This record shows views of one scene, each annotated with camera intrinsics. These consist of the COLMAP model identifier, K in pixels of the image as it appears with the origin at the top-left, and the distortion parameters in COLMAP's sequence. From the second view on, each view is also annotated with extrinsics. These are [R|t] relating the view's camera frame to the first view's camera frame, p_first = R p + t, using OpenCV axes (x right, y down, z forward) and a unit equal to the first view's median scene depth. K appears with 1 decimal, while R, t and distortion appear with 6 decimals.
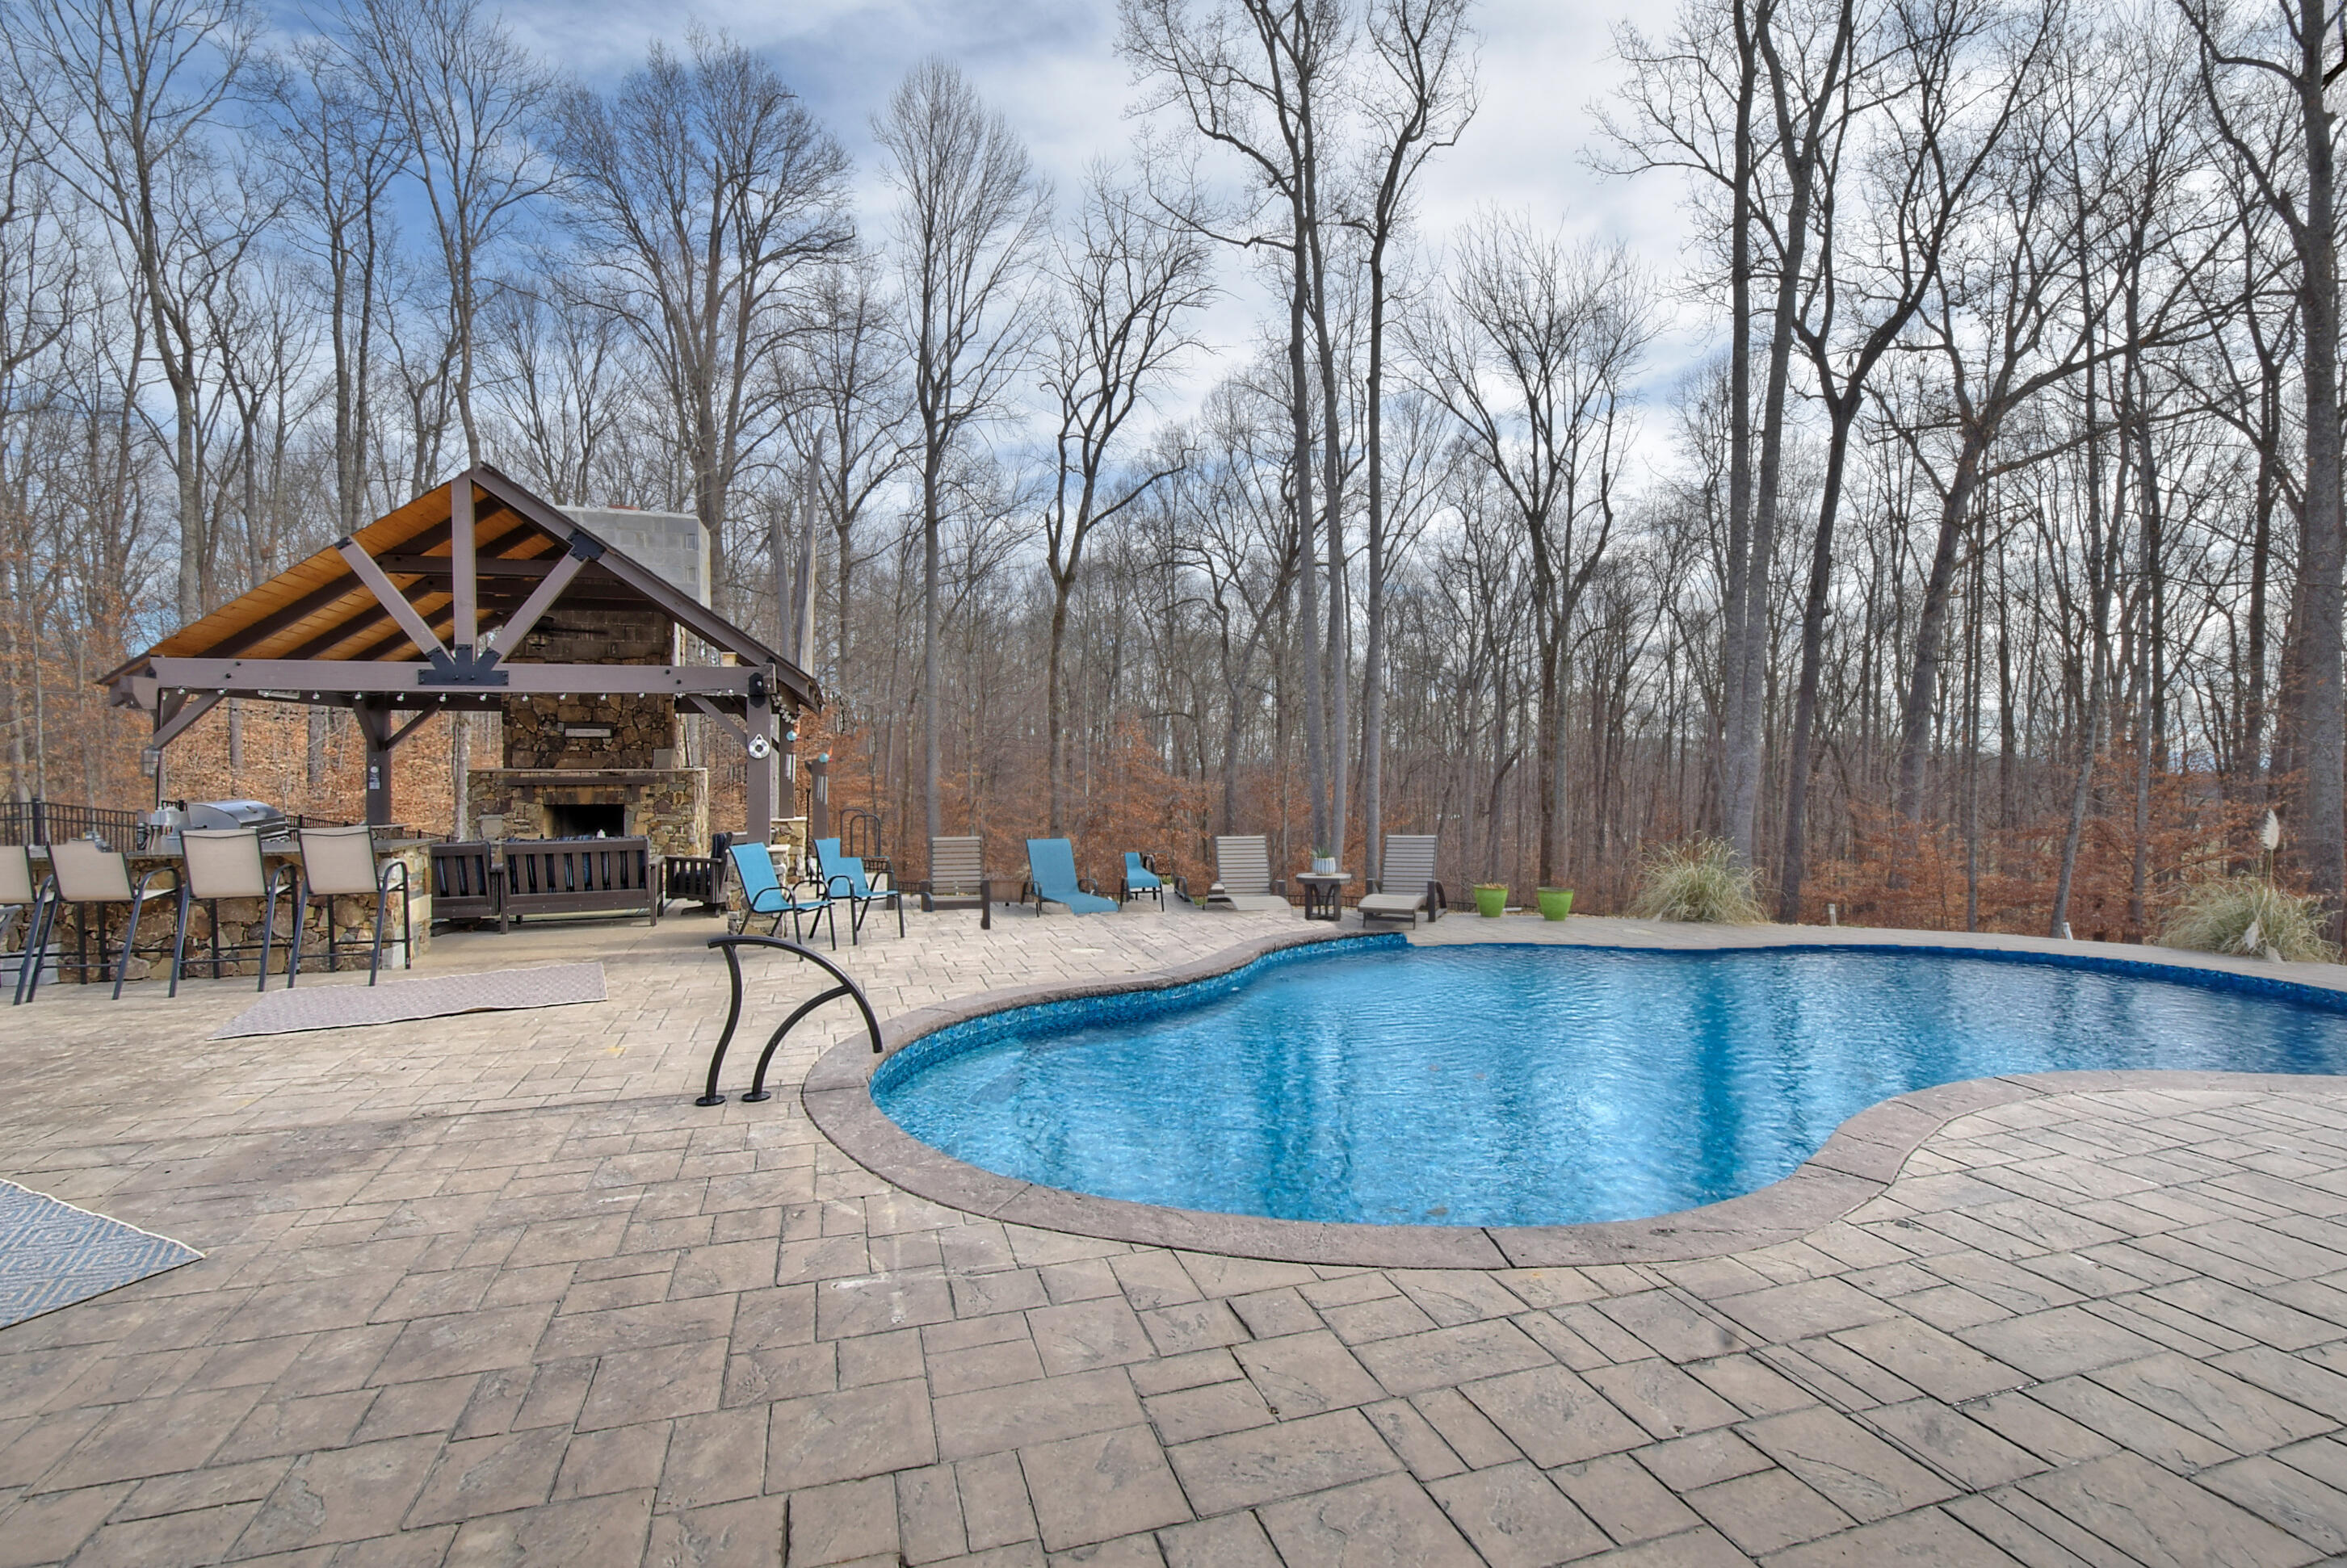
lens RADIAL K [[1054.4, 0, 1173.0], [0, 1054.4, 759.0], [0, 0, 1]] dist [0.000265, -0.001743]
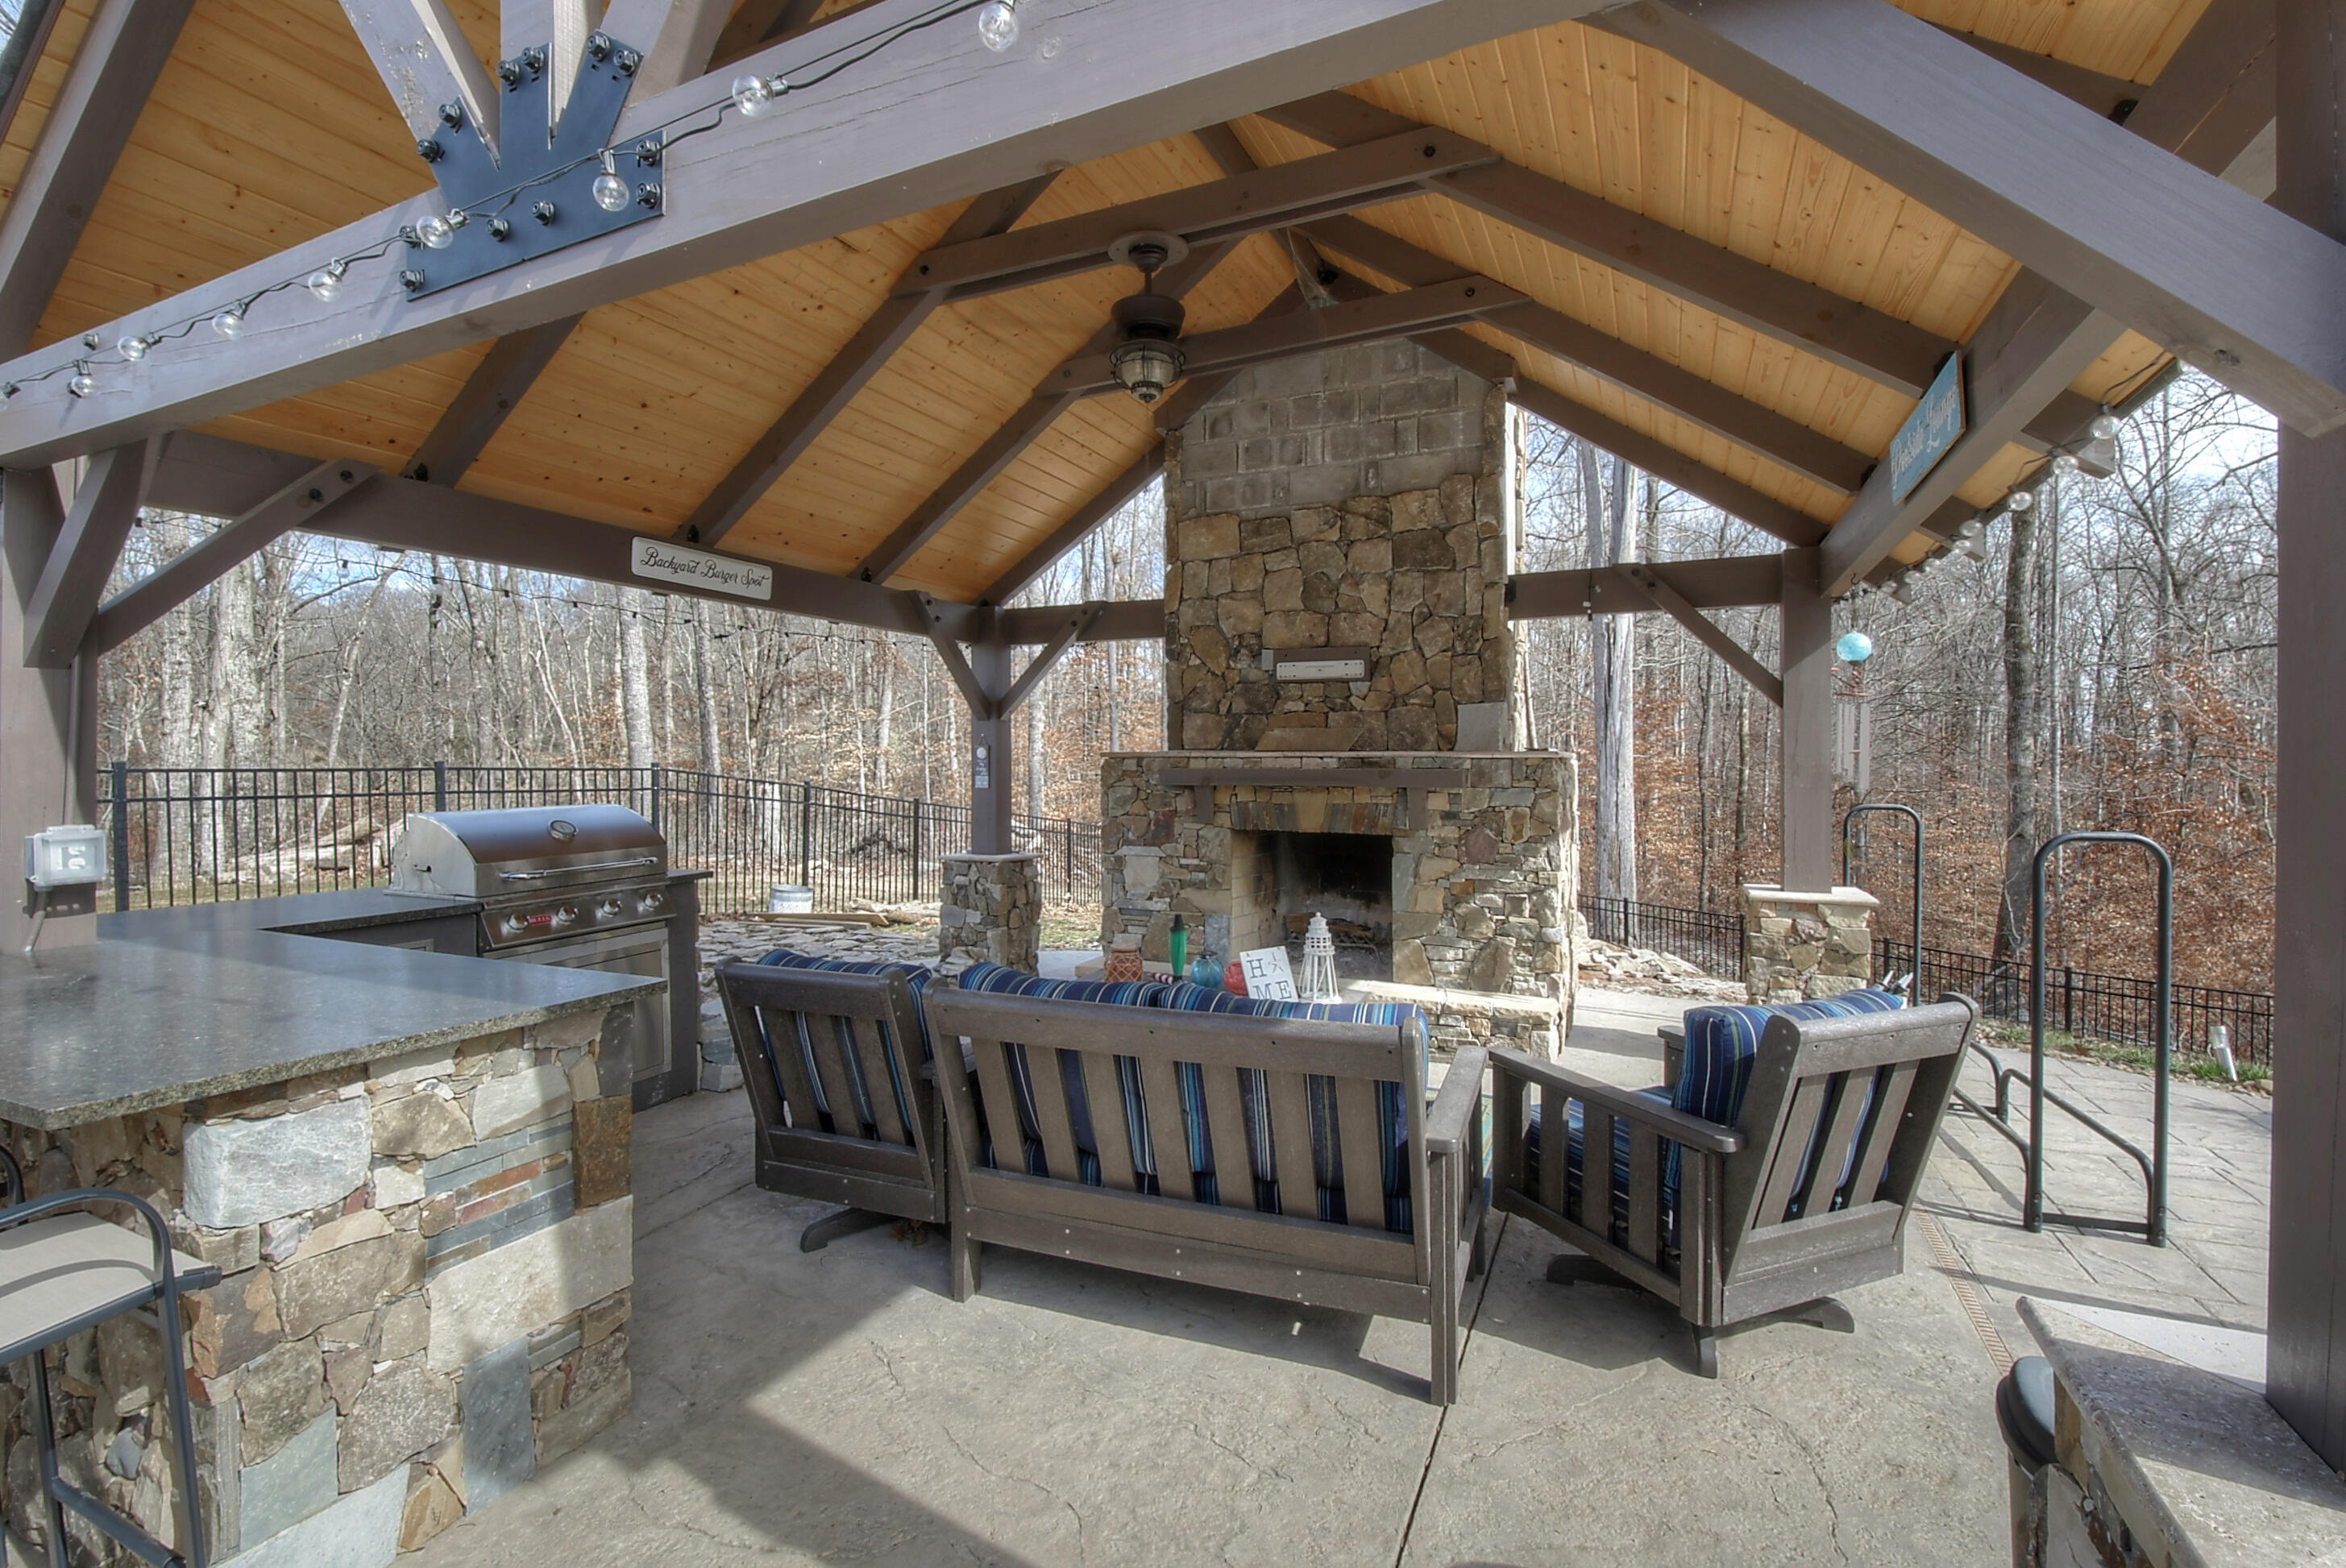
lens RADIAL K [[1054.0, 0, 1160.4], [0, 1054.0, 772.8], [0, 0, 1]] dist [0.000265, -0.001743]
pose [[0.737764, 0.006579, -0.675027, -0.312623], [0.000465, 0.999947, 0.010254, 0.014344], [0.675059, -0.007879, 0.737722, 0.642907]]
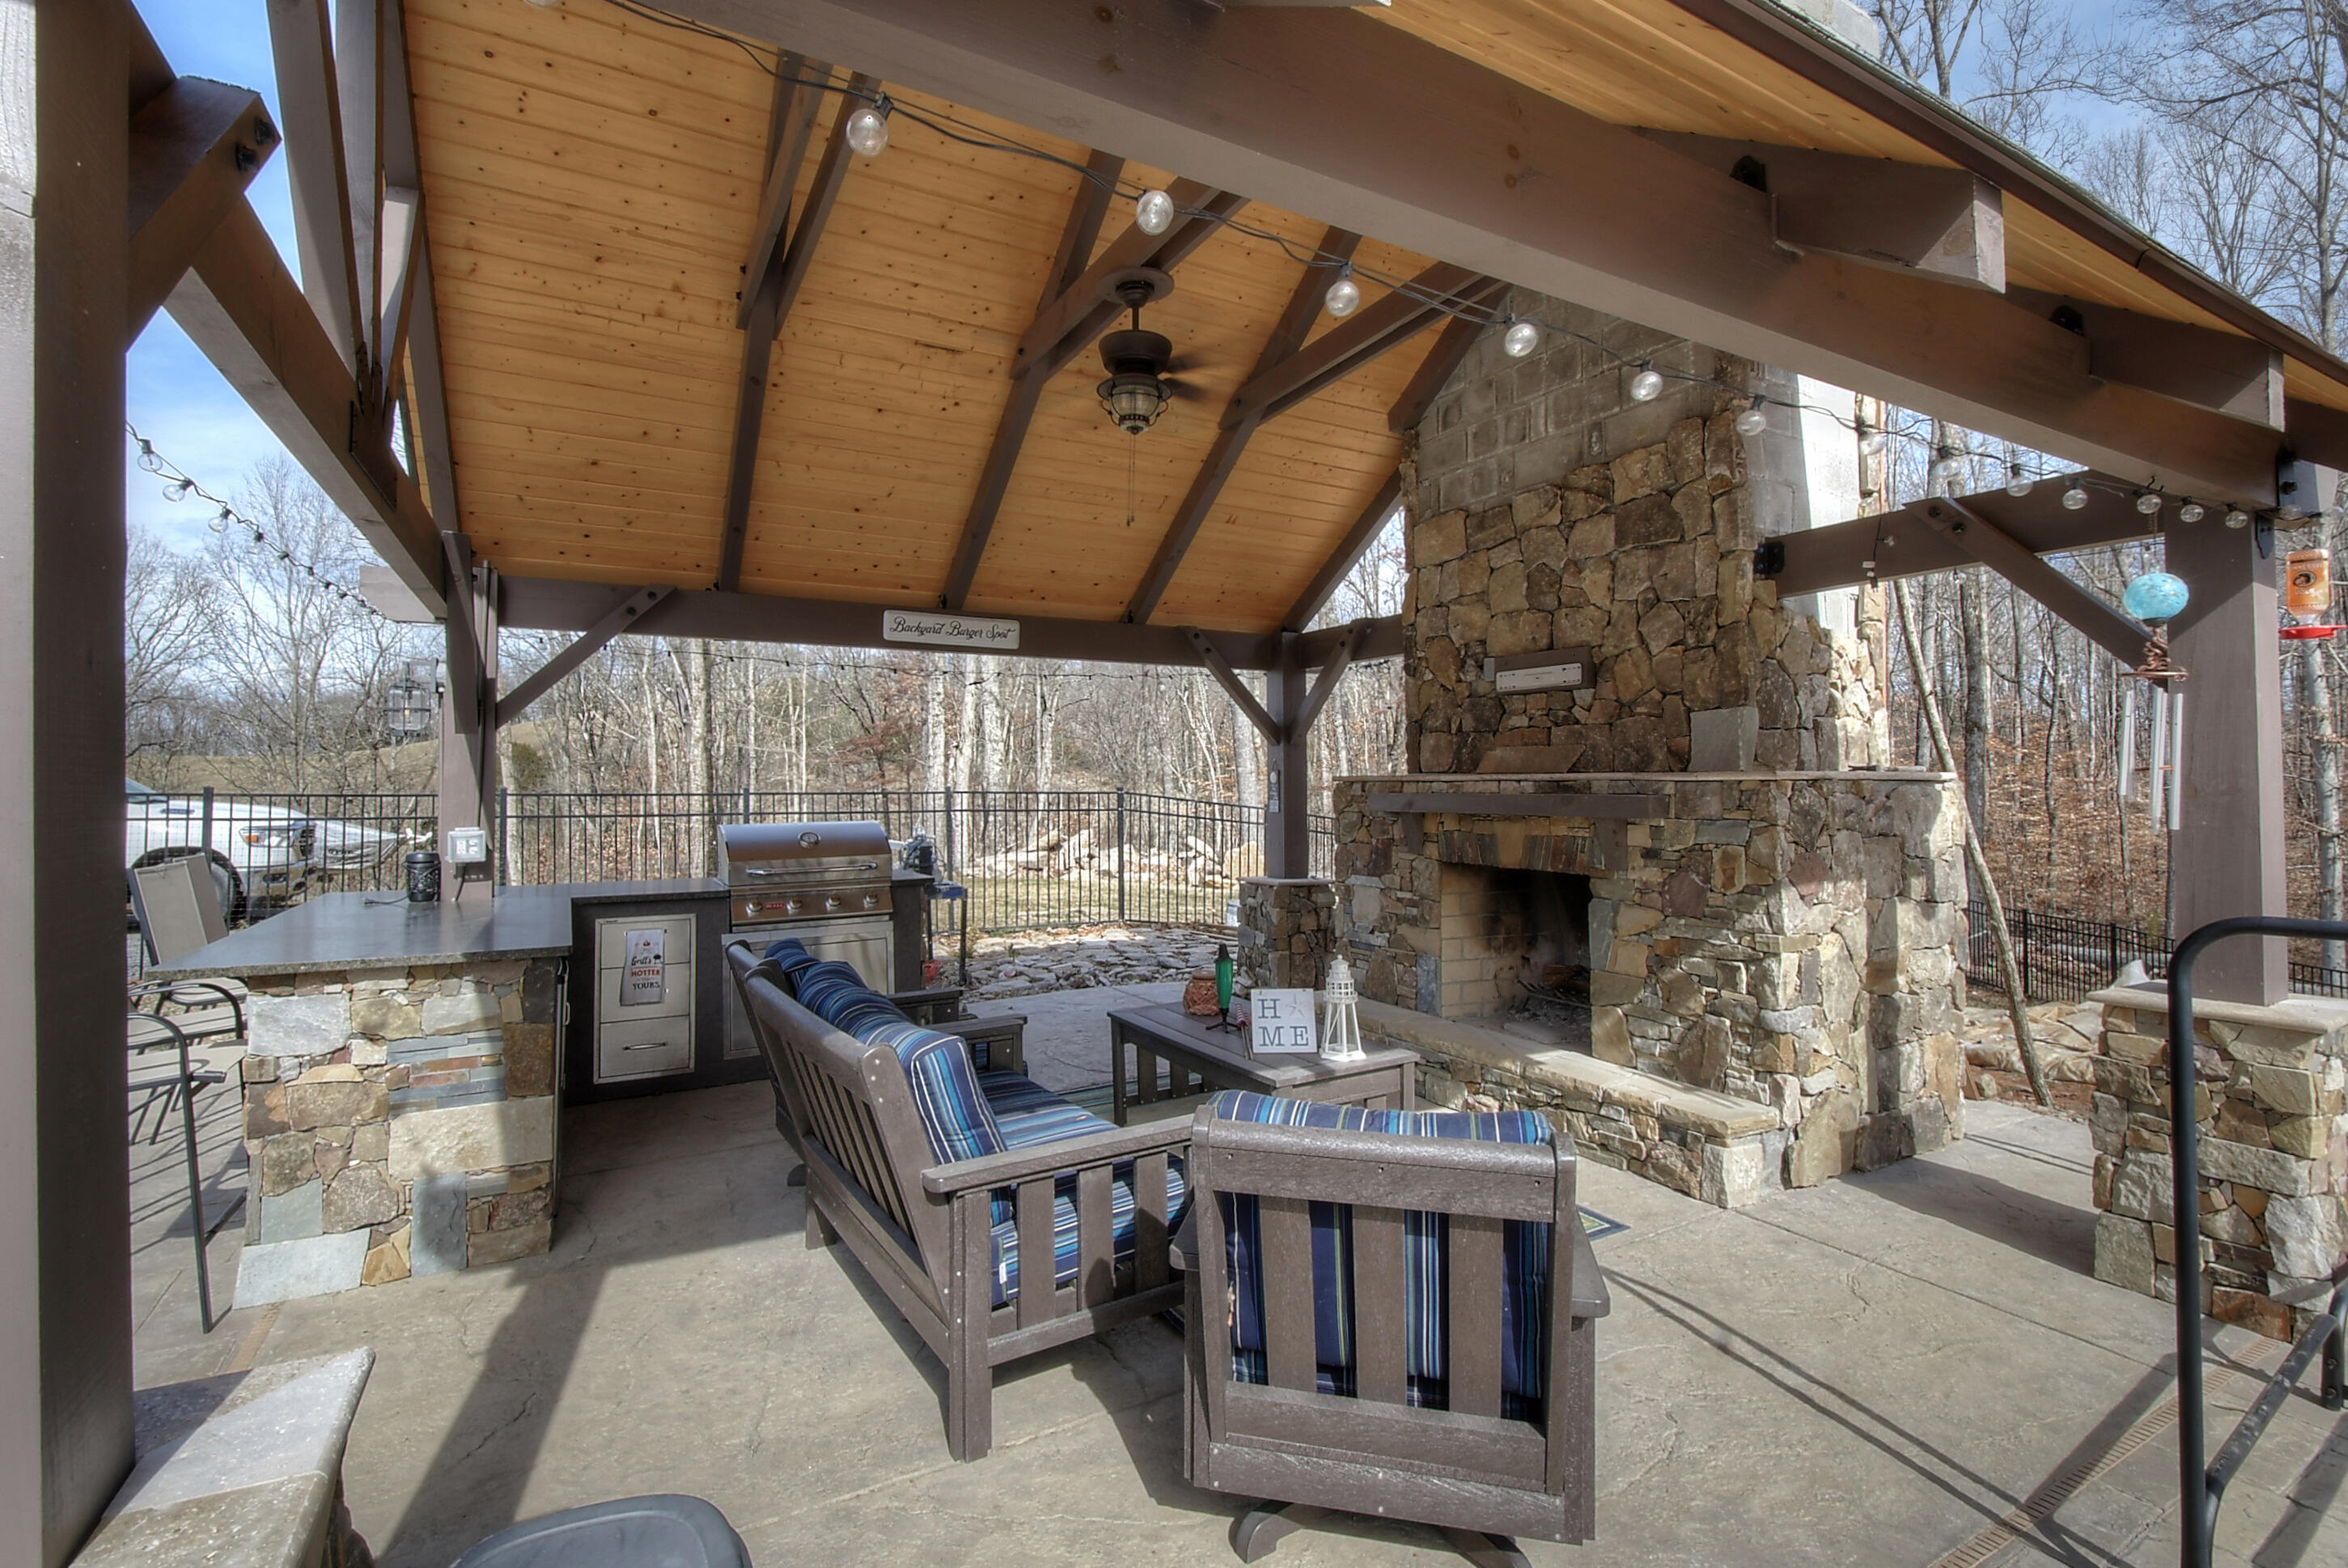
lens RADIAL K [[1064.8, 0, 1172.1], [0, 1064.8, 769.6], [0, 0, 1]] dist [-0.000460, -0.001326]
pose [[0.202575, -0.016110, -0.979134, -0.214656], [0.003537, 0.999870, -0.015719, 0.014060], [0.979260, -0.000279, 0.202606, 0.813077]]
